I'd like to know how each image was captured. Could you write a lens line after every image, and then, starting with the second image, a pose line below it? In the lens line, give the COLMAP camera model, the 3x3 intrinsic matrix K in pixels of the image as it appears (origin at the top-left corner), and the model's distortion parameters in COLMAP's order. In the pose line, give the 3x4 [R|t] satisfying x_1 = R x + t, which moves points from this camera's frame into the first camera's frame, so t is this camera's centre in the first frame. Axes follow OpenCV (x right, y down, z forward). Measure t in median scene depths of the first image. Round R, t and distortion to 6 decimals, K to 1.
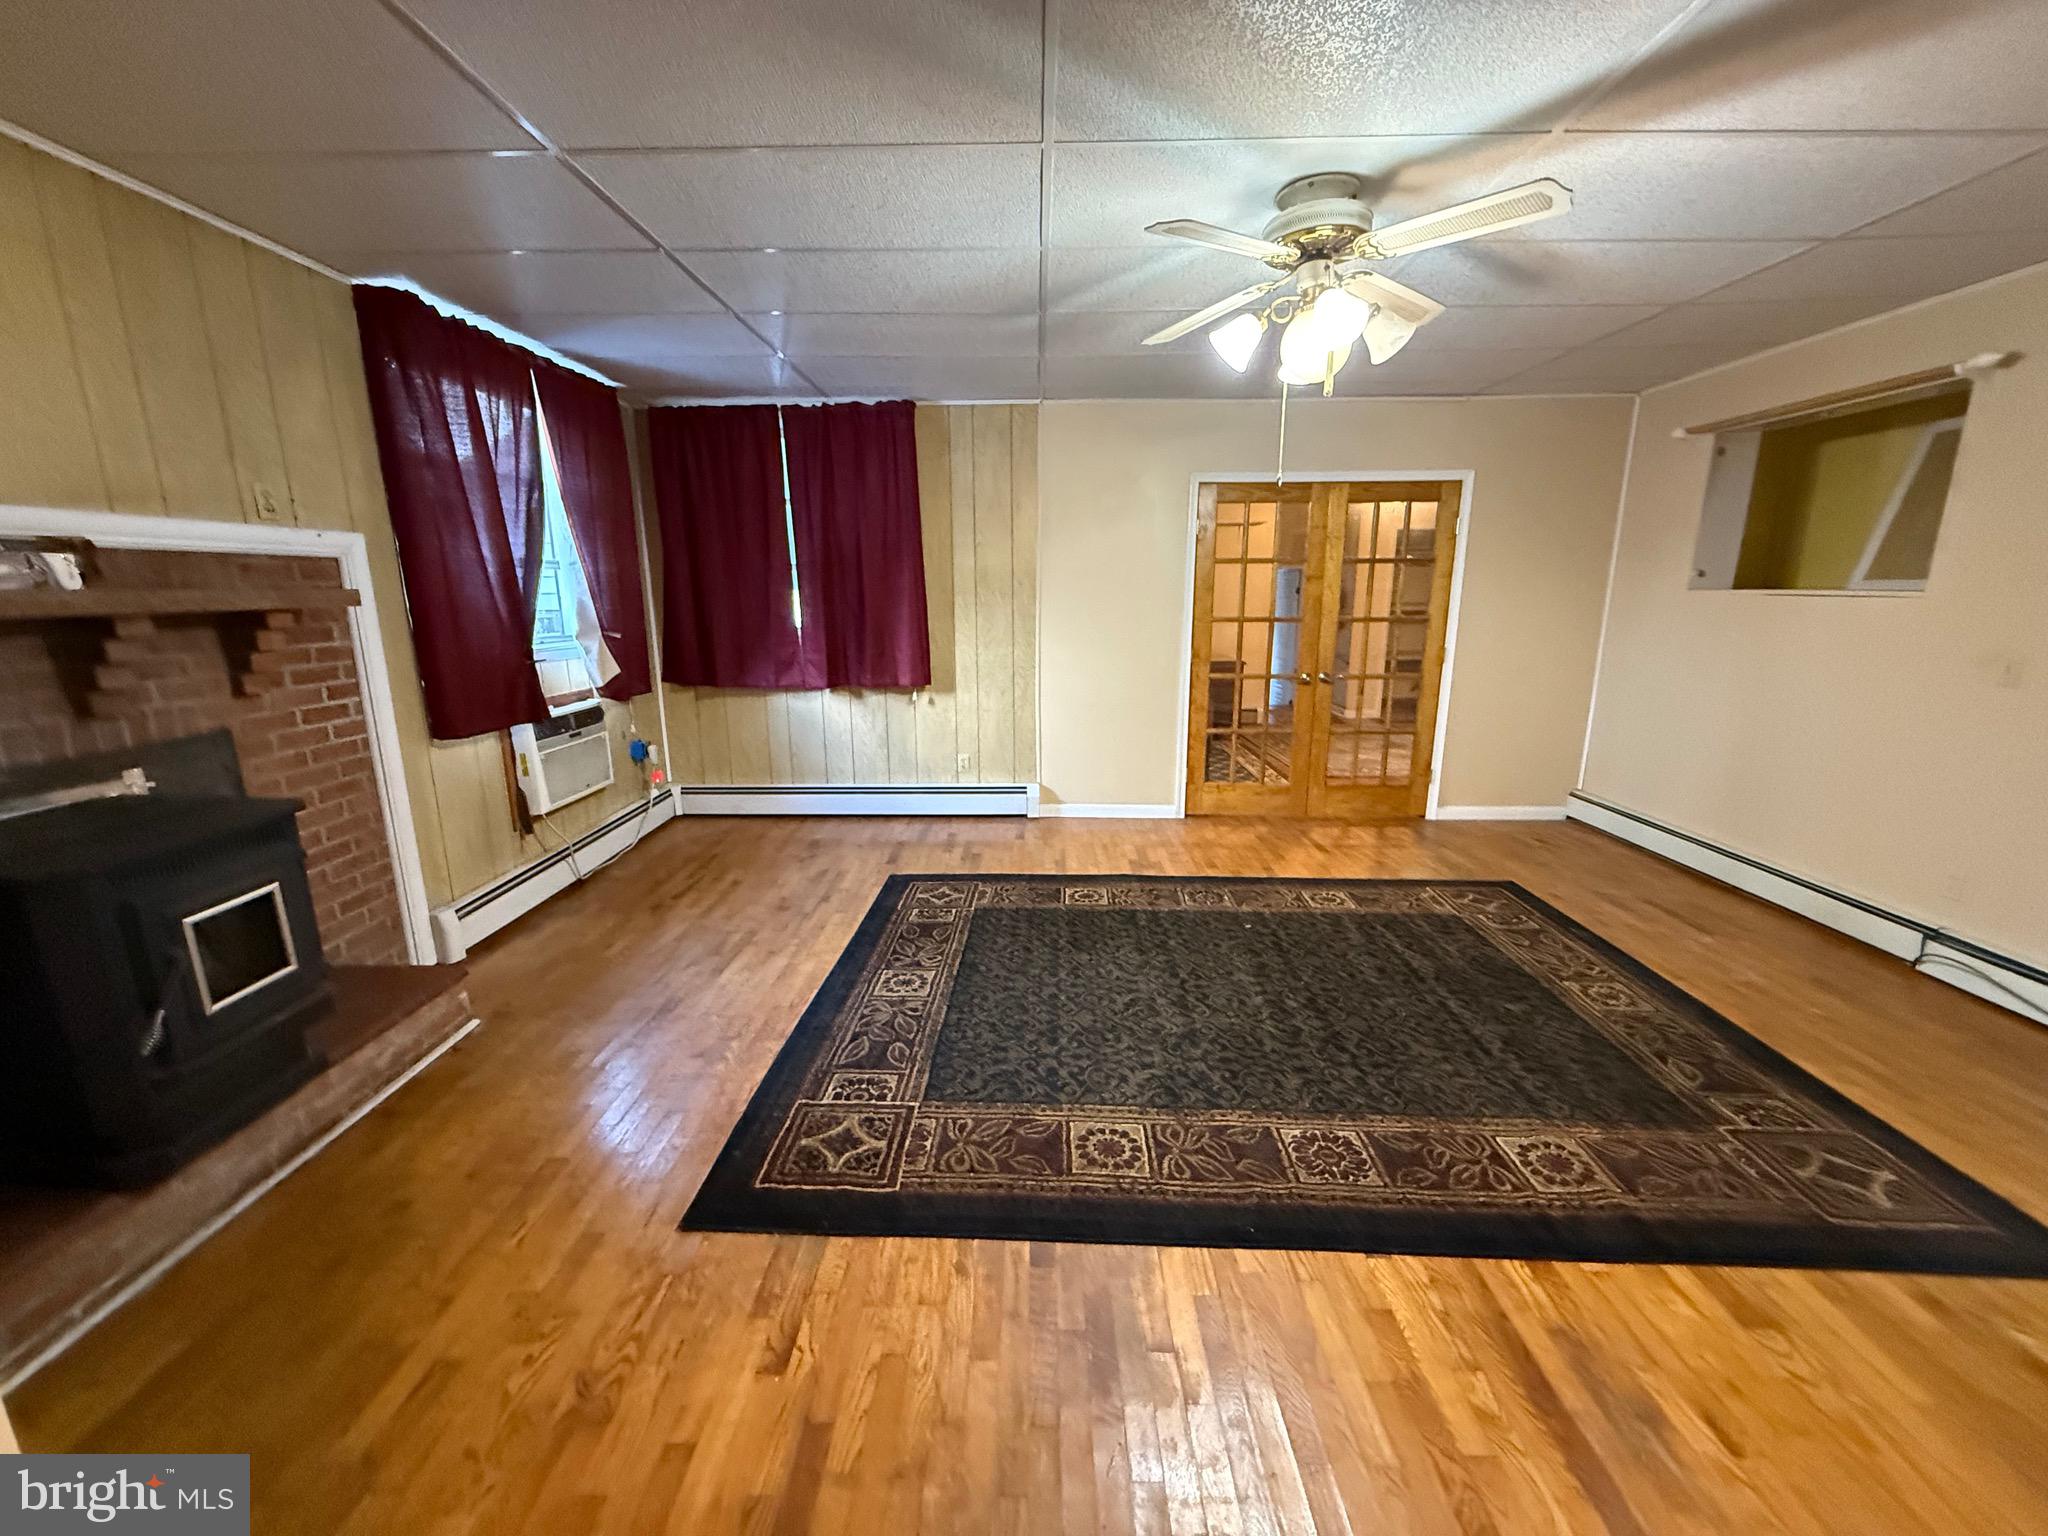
lens RADIAL K [[812.1, 0, 1022.6], [0, 812.1, 768.6], [0, 0, 1]] dist [-0.001207, -0.000349]
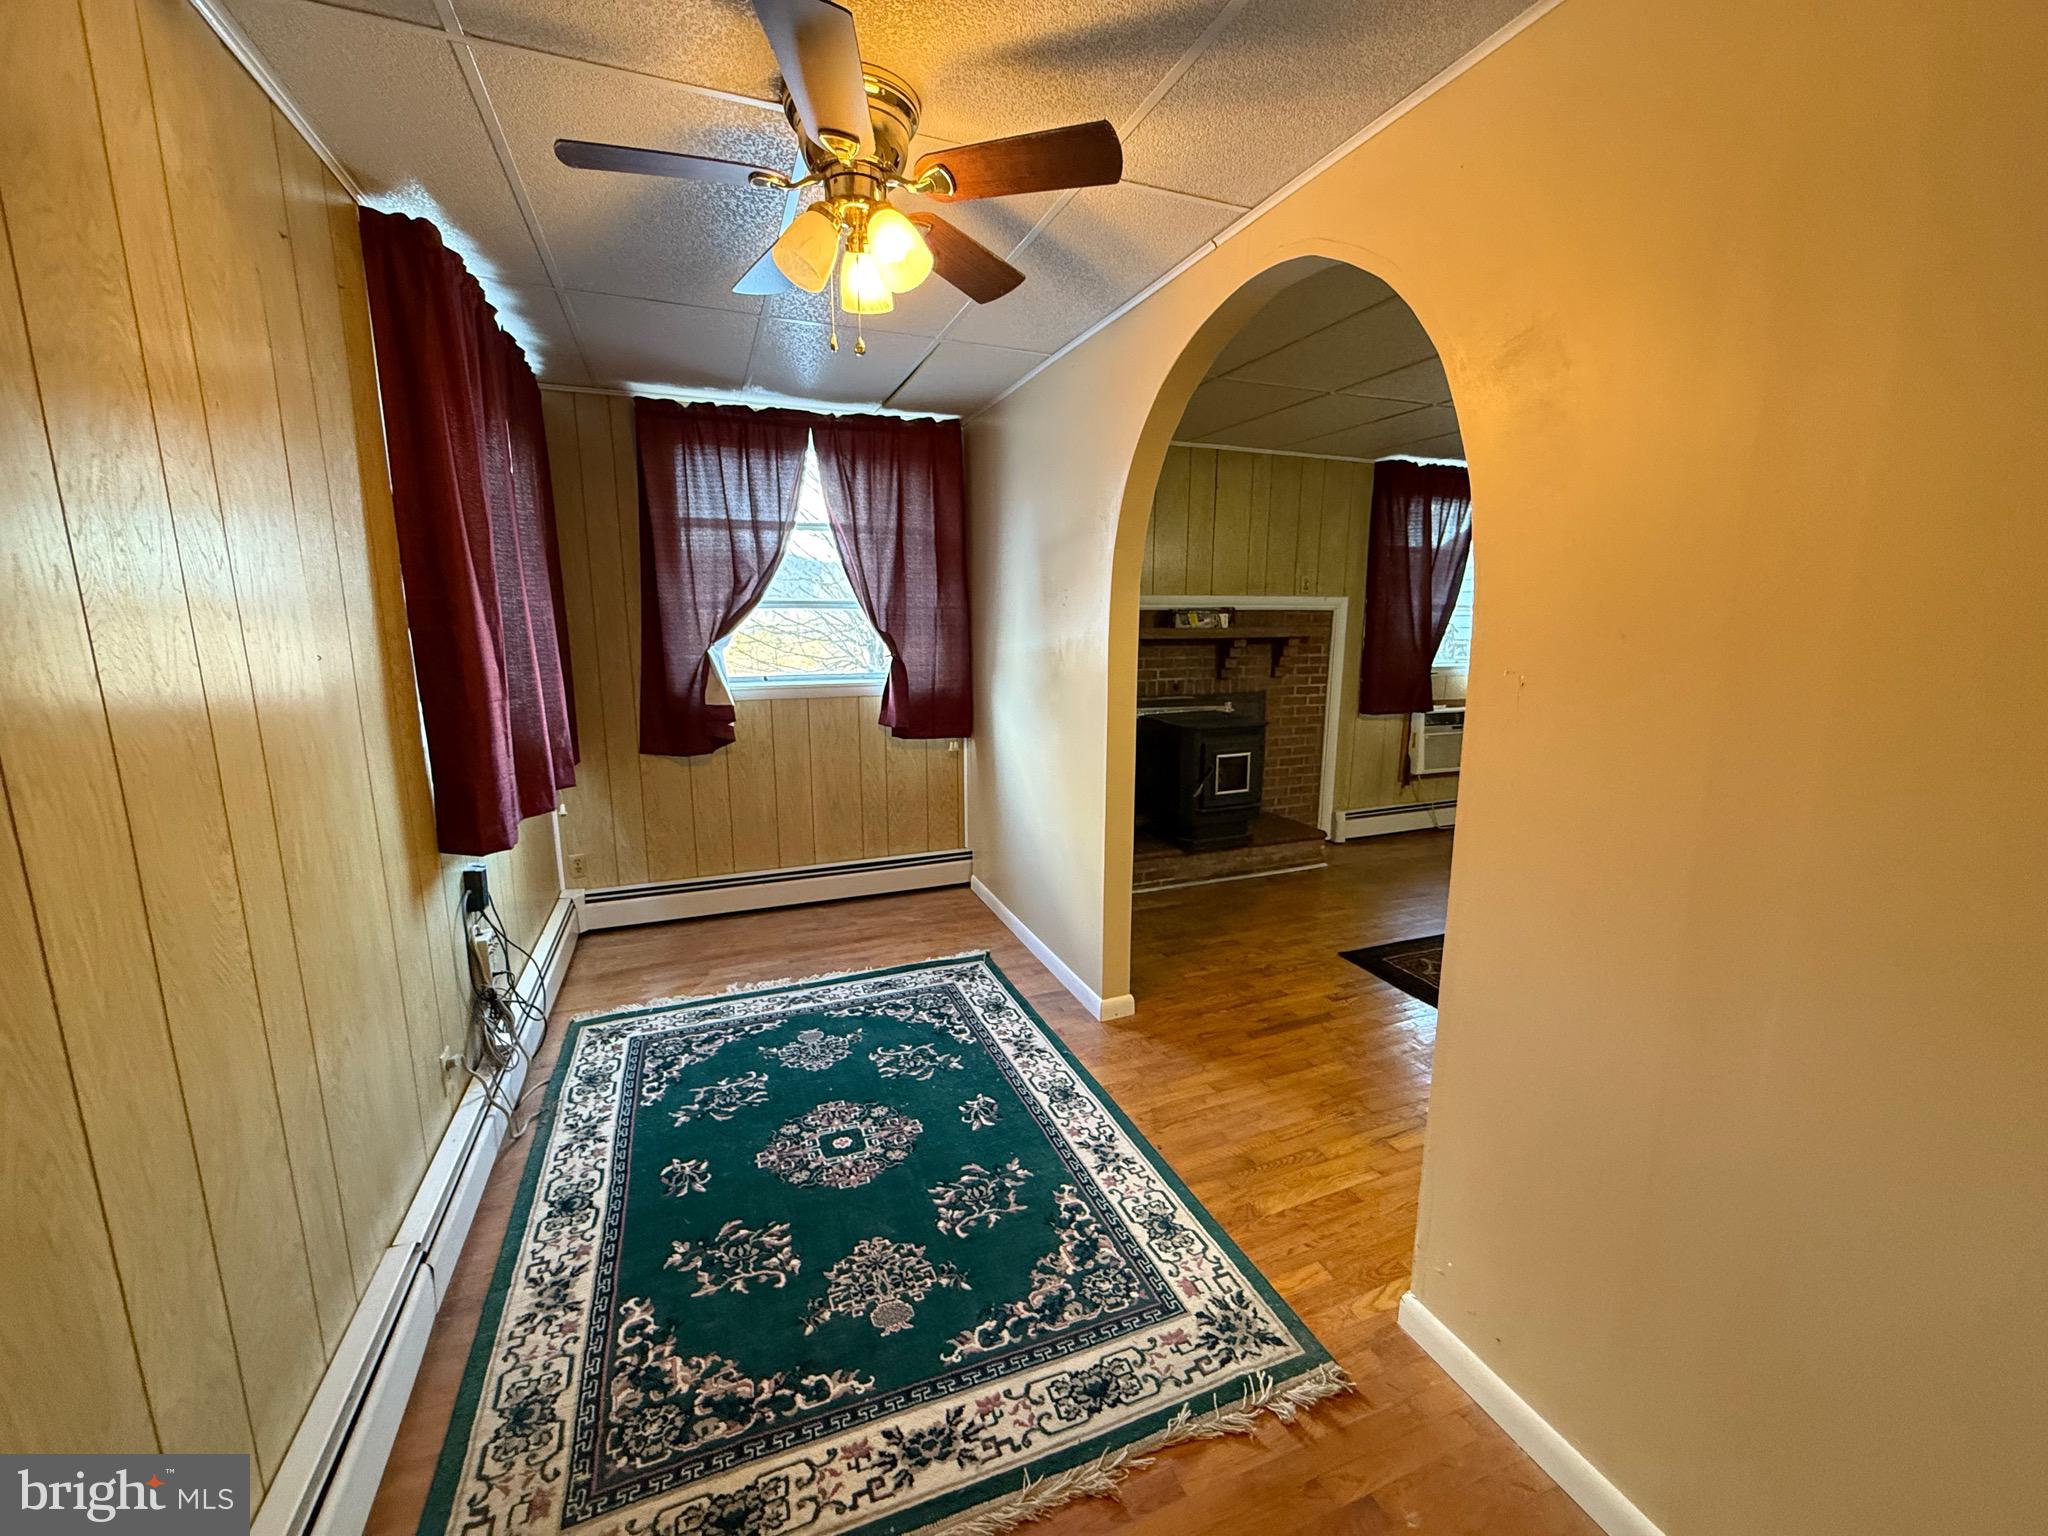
lens RADIAL K [[812.1, 0, 1021.1], [0, 812.1, 768.9], [0, 0, 1]] dist [-0.001207, -0.000349]
pose [[0.384013, 0.174891, -0.906613, 0.674024], [-0.202021, 0.974021, 0.102325, 0.055697], [0.900956, 0.143861, 0.409368, -0.387139]]
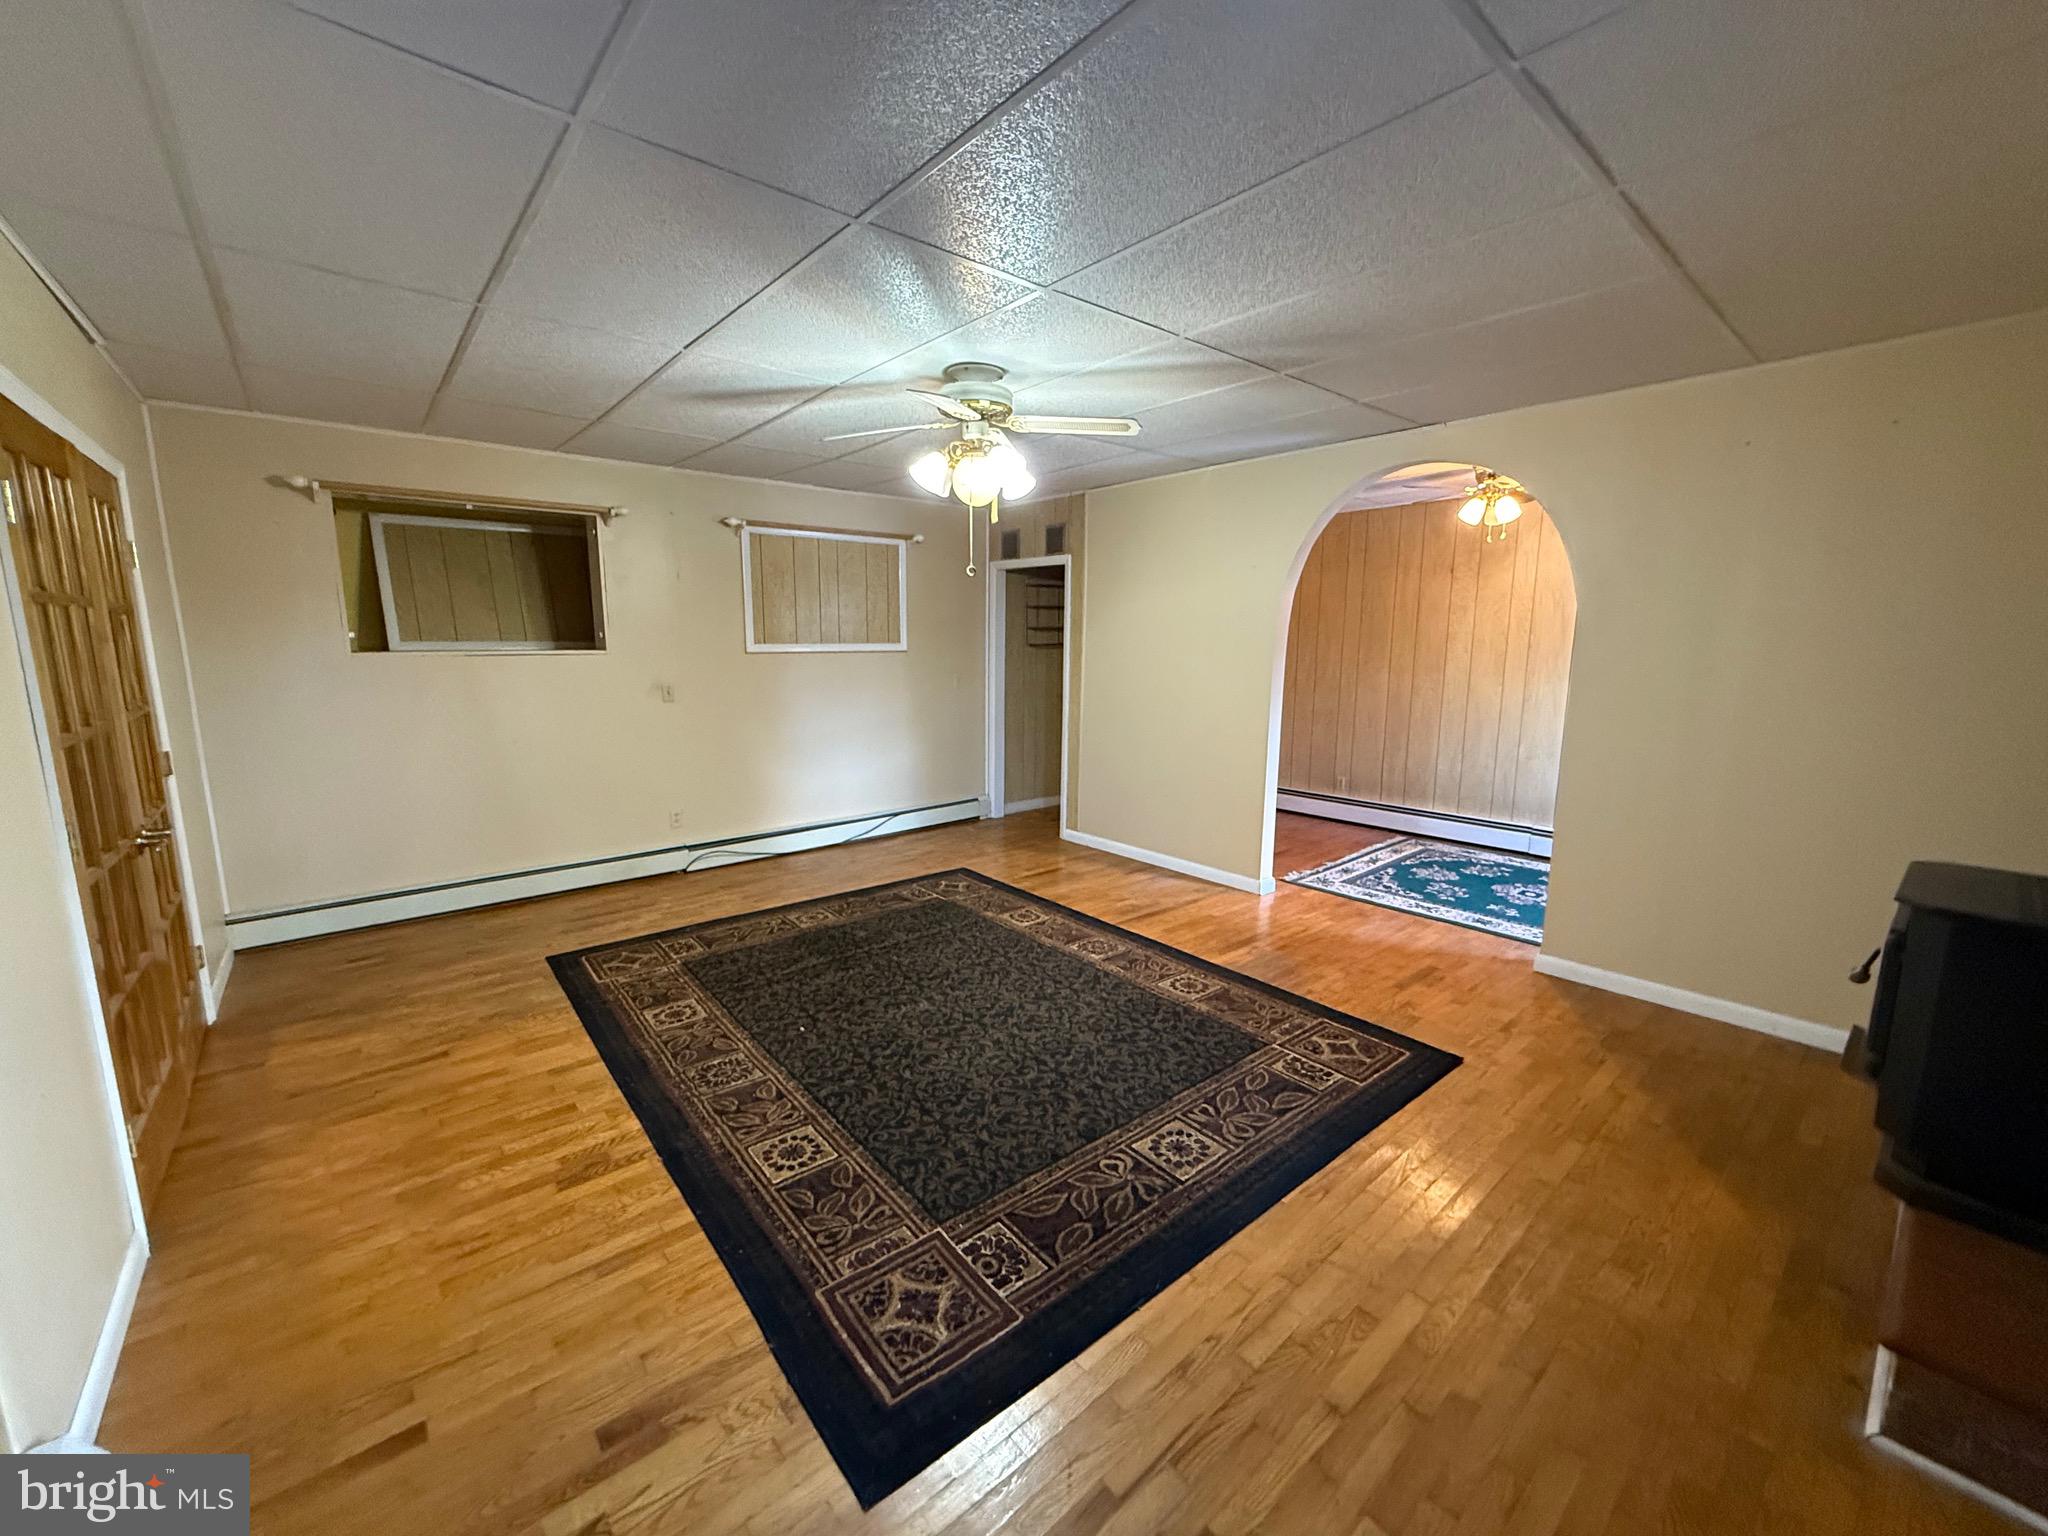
lens RADIAL K [[812.1, 0, 1017.2], [0, 812.1, 771.3], [0, 0, 1]] dist [-0.001207, -0.000349]
pose [[-0.660450, -0.123284, 0.740680, -0.642756], [0.163144, 0.939303, 0.301817, -0.386400], [-0.732932, 0.320173, -0.600250, 1.622969]]
